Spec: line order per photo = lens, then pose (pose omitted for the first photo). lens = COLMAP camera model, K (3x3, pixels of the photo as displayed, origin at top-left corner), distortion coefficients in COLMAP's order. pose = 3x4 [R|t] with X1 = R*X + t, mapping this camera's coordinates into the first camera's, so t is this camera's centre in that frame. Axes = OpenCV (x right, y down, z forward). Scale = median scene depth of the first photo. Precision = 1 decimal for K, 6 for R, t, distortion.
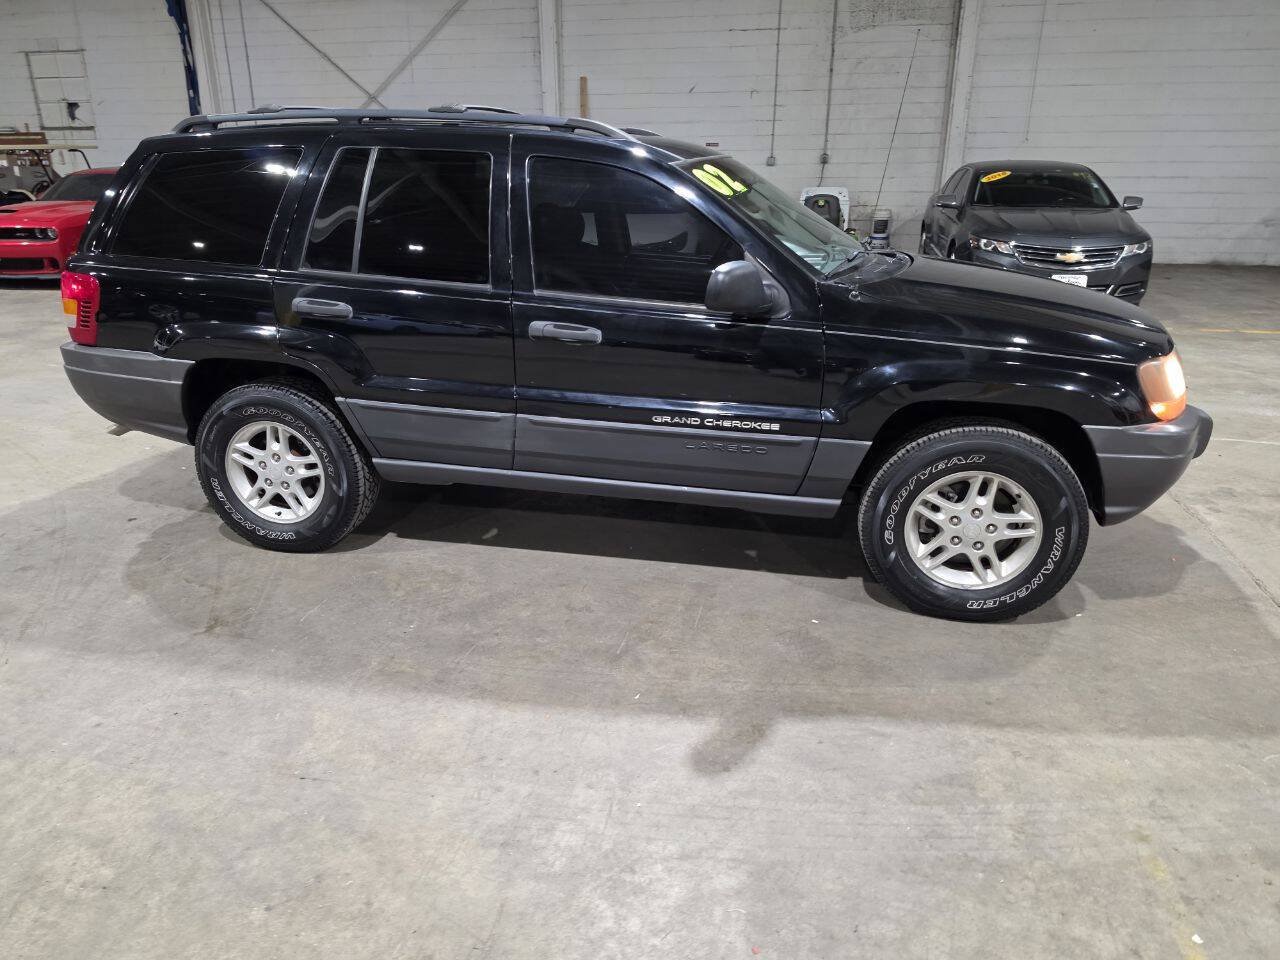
lens RADIAL K [[905.3, 0, 597.3], [0, 905.3, 475.9], [0, 0, 1]] dist [0.060315, -0.064013]
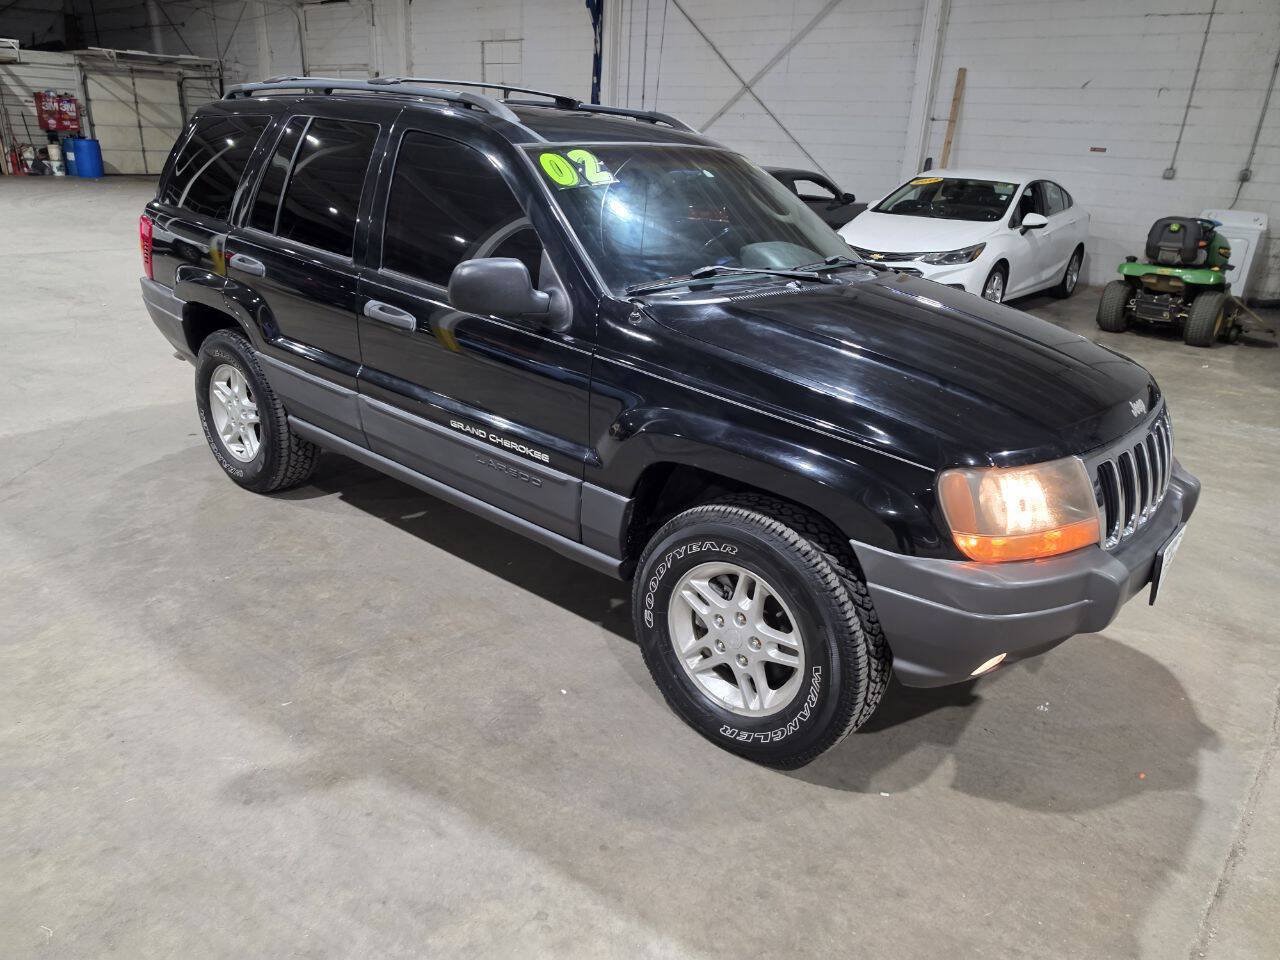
lens RADIAL K [[913.2, 0, 607.3], [0, 913.2, 475.3], [0, 0, 1]] dist [0.007337, 0.003564]
pose [[0.880786, 0.207373, -0.425690, 0.567289], [-0.205243, 0.977358, 0.051453, -0.085992], [0.426722, 0.042051, 0.903405, 0.226839]]
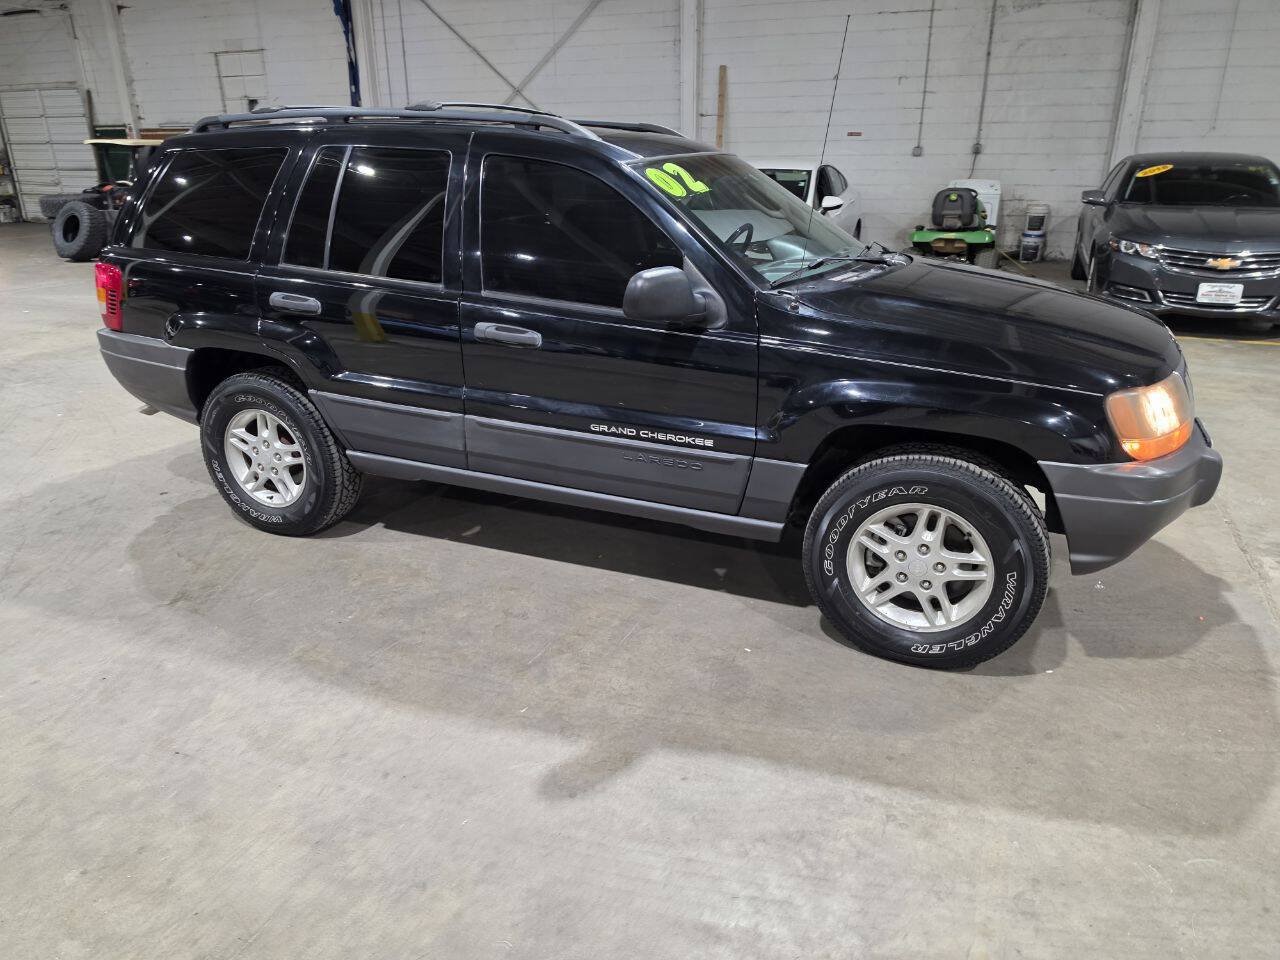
lens RADIAL K [[908.5, 0, 598.1], [0, 908.5, 482.5], [0, 0, 1]] dist [0.059815, -0.062264]
pose [[0.981417, 0.063477, -0.181086, 0.235503], [-0.060708, 0.997939, 0.020799, -0.023030], [0.182033, -0.009419, 0.983247, 0.039066]]
